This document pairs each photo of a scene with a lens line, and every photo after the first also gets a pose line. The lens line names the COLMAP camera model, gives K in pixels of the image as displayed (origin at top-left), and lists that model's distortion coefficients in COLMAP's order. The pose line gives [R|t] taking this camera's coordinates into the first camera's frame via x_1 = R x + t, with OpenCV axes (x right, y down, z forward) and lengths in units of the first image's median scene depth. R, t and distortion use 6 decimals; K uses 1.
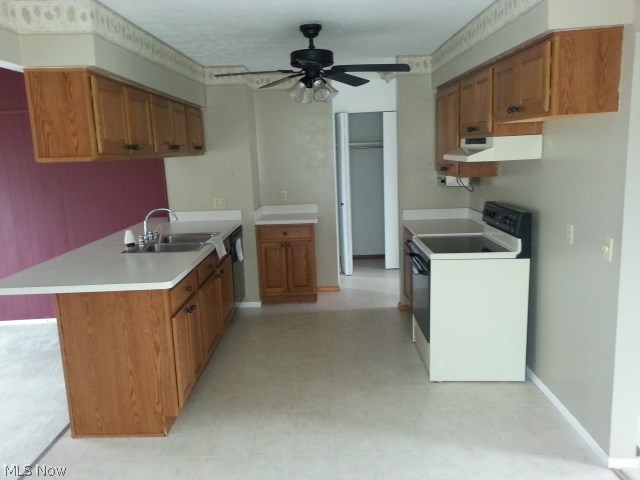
lens RADIAL K [[517.2, 0, 329.5], [0, 517.2, 241.1], [0, 0, 1]] dist [-0.007362, -0.009695]
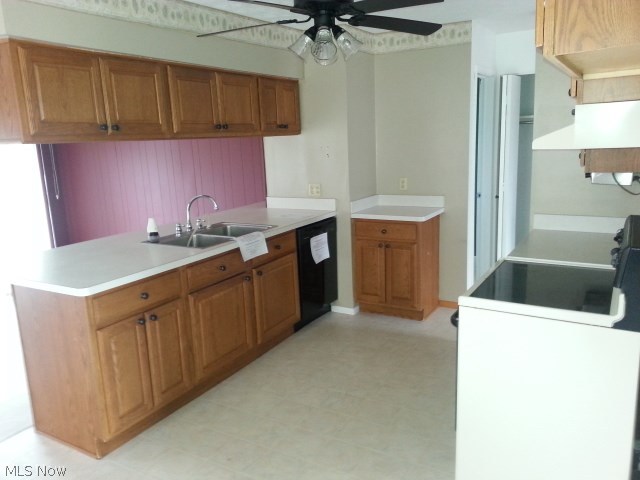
lens RADIAL K [[517.2, 0, 329.5], [0, 517.2, 241.1], [0, 0, 1]] dist [-0.007362, -0.009695]
pose [[0.866427, 0.101360, -0.488908, 0.263754], [-0.079316, 0.994685, 0.065657, -0.051486], [0.492964, -0.018109, 0.869861, 0.279162]]
